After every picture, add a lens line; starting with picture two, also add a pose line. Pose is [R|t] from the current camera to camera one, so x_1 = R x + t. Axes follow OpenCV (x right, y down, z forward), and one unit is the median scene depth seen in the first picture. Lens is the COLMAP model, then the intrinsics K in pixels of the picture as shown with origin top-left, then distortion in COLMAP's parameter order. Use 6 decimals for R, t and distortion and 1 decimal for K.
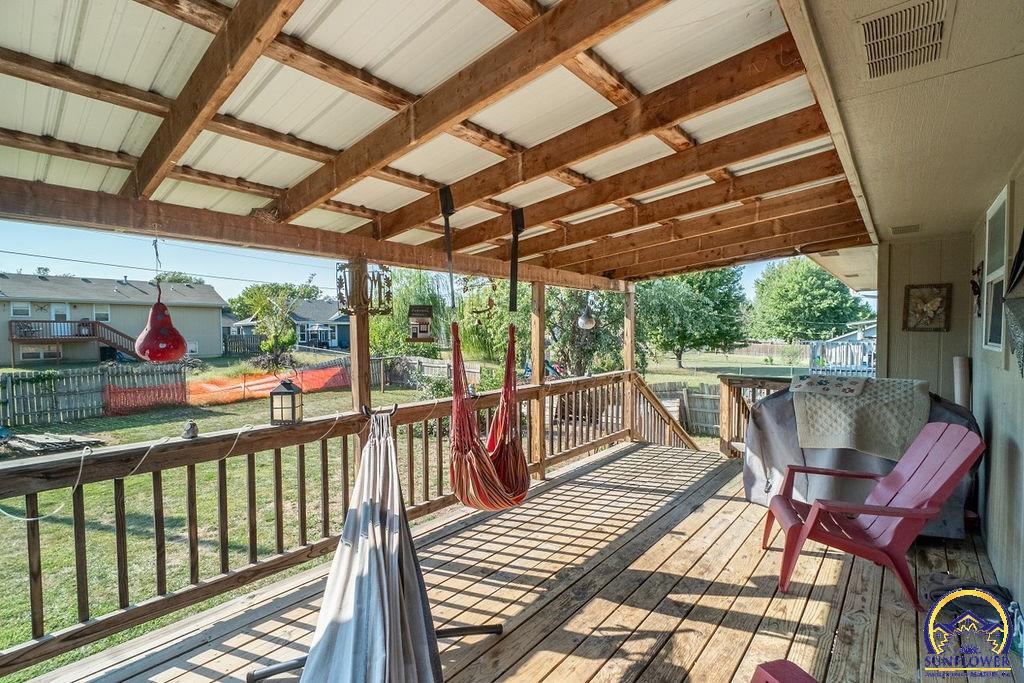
lens RADIAL K [[449.8, 0, 509.2], [0, 449.8, 347.5], [0, 0, 1]] dist [0.010281, -0.008171]
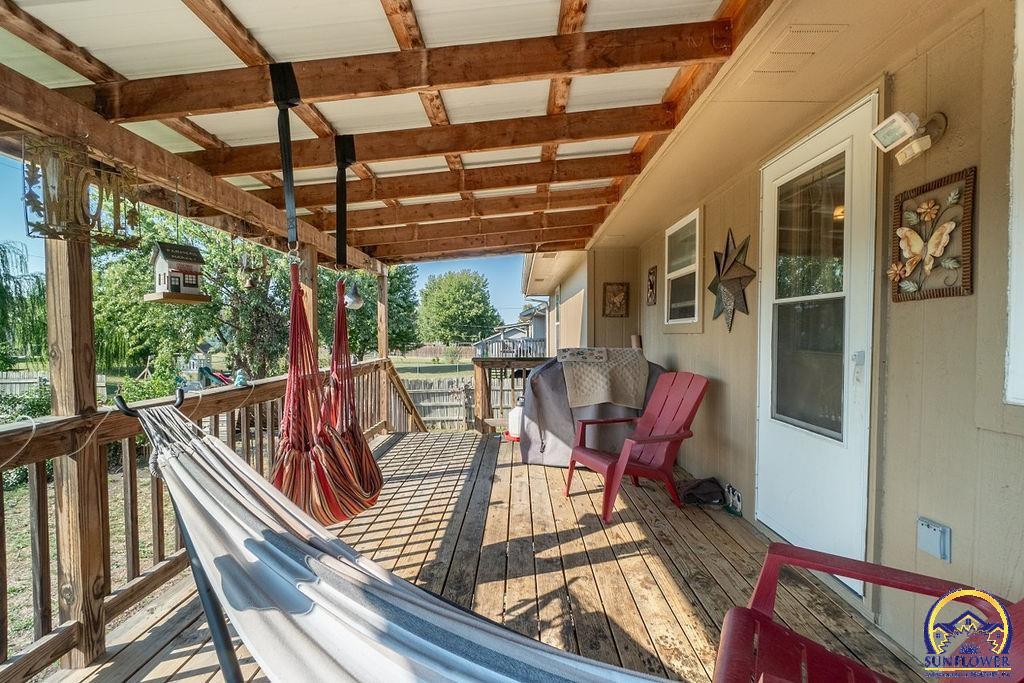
lens RADIAL K [[449.8, 0, 509.2], [0, 449.8, 347.5], [0, 0, 1]] dist [0.010281, -0.008171]
pose [[0.765724, -0.014821, 0.642999, -0.217639], [0.021343, 0.999769, -0.002373, 0.056473], [-0.642815, 0.015541, 0.765864, 0.174281]]
